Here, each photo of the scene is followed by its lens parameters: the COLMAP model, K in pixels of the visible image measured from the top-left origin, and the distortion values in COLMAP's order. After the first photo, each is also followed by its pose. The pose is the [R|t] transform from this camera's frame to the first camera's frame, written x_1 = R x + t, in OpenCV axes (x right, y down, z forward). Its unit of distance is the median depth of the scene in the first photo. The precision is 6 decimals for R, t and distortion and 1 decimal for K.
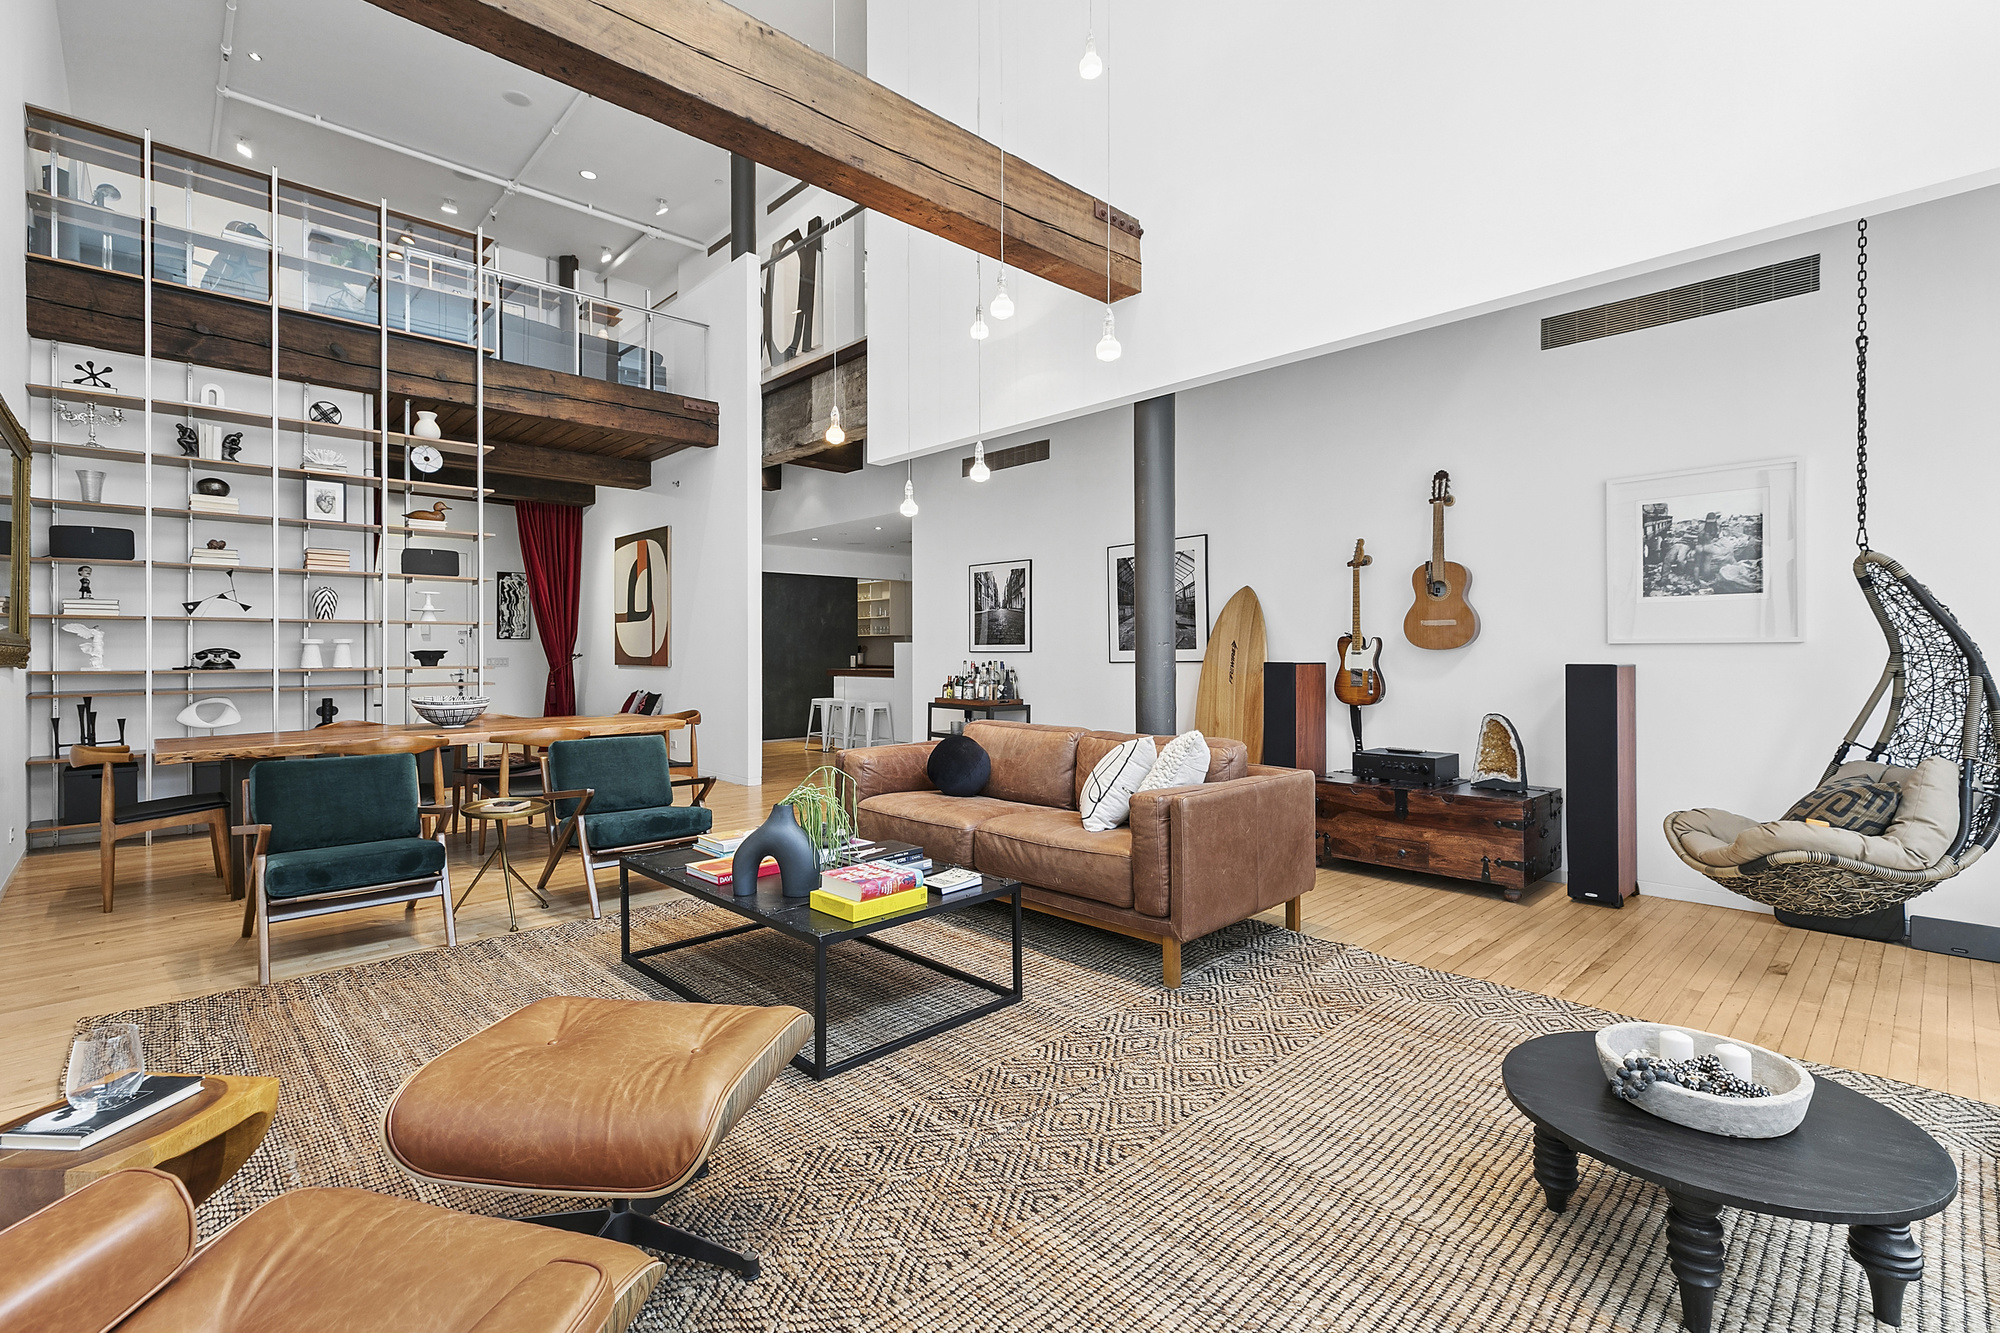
lens RADIAL K [[912.9, 0, 1000.9], [0, 912.9, 654.2], [0, 0, 1]] dist [0.004591, 0.000132]
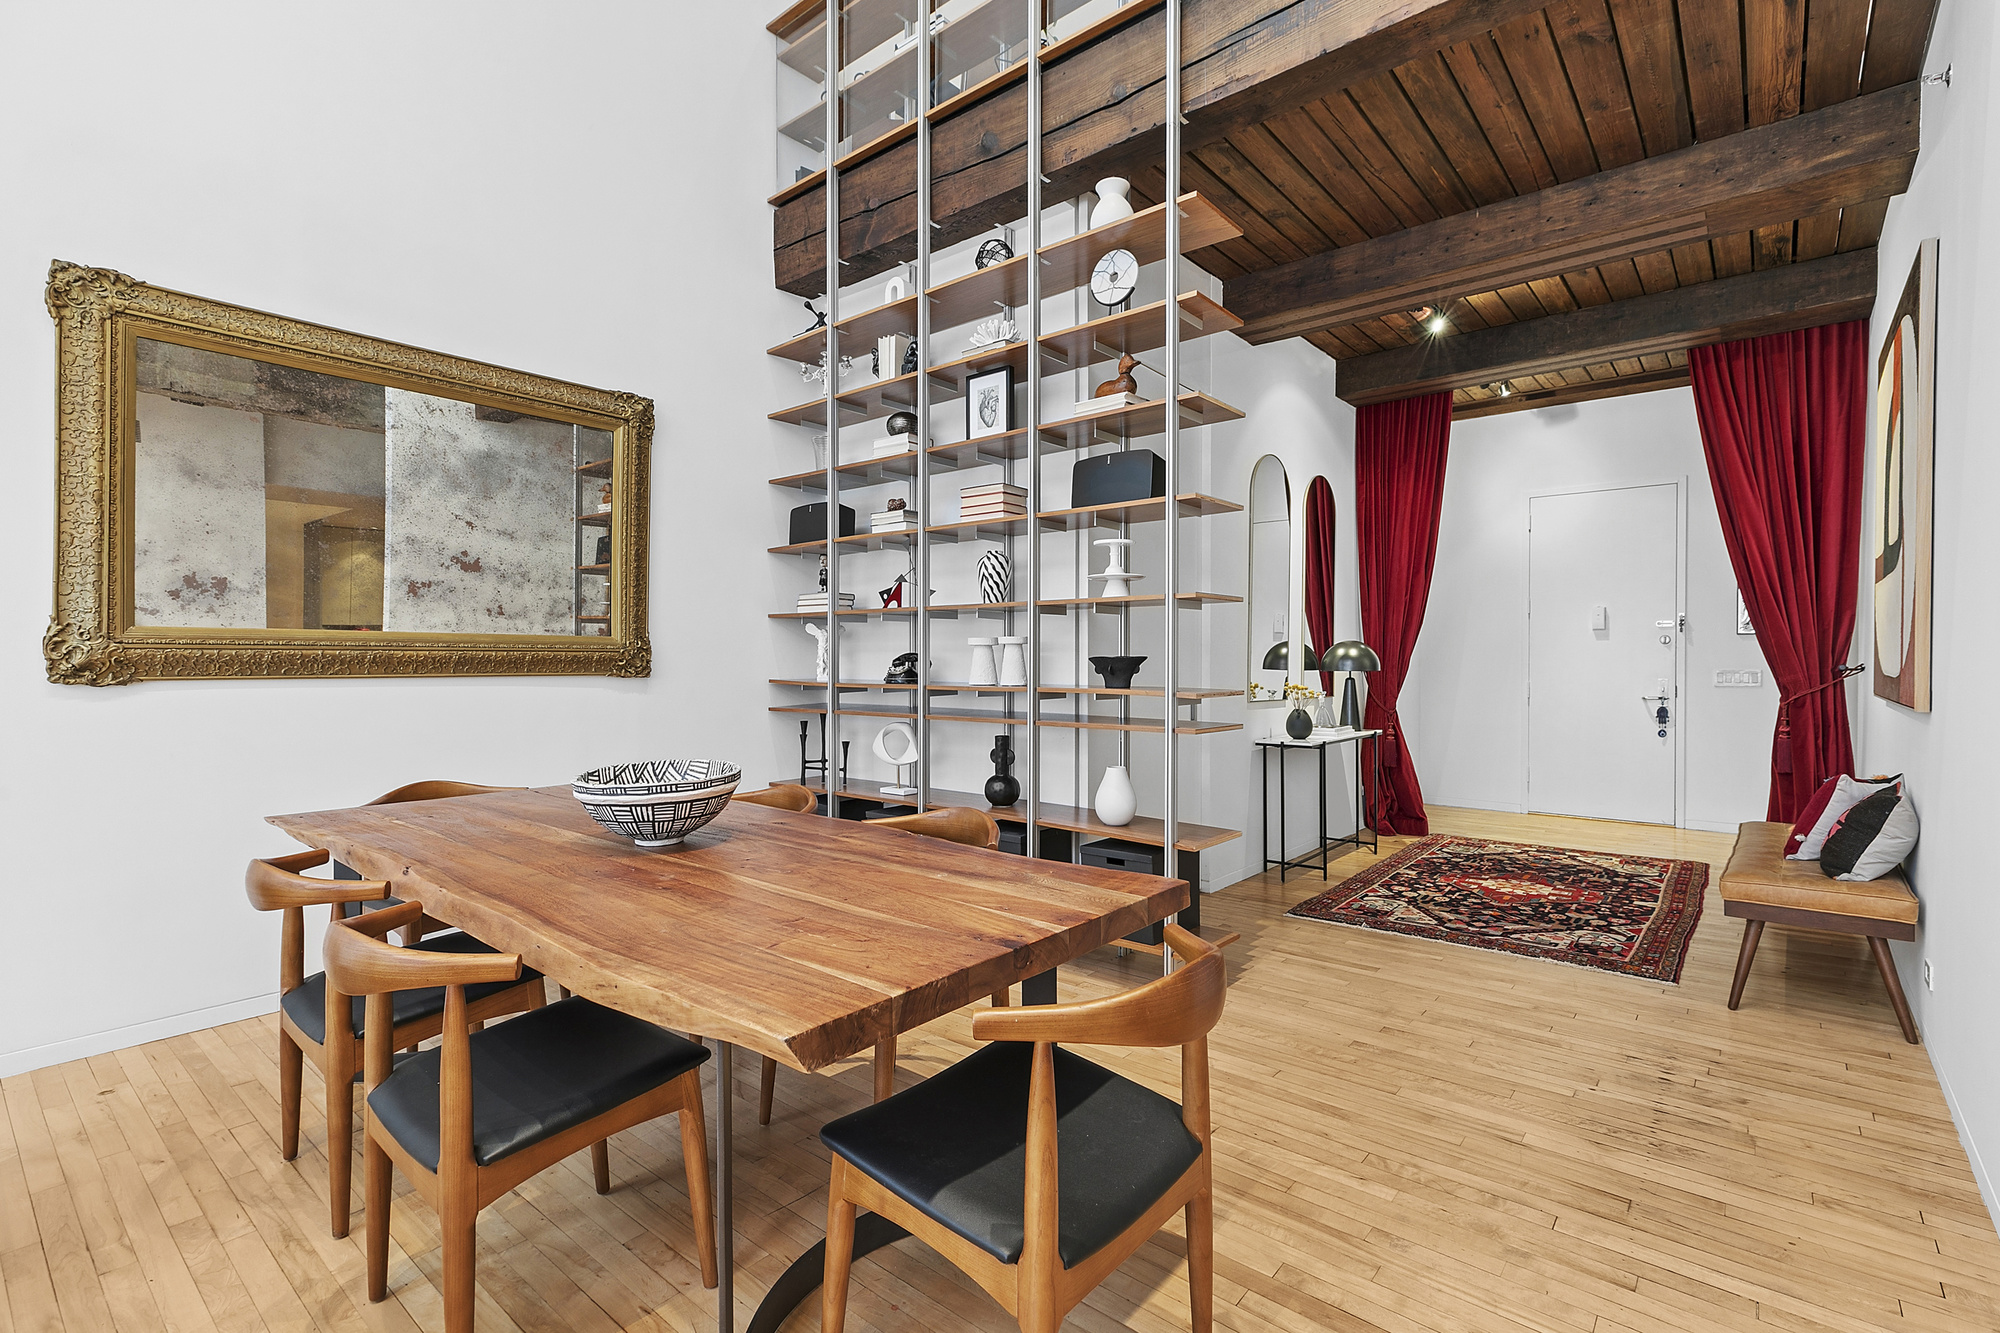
lens RADIAL K [[912.9, 0, 1002.5], [0, 912.9, 659.0], [0, 0, 1]] dist [0.004591, 0.000132]
pose [[0.108233, 0.007277, -0.994099, -0.141007], [-0.008427, 0.999944, 0.006402, -0.005692], [0.994090, 0.007684, 0.108289, 0.952016]]
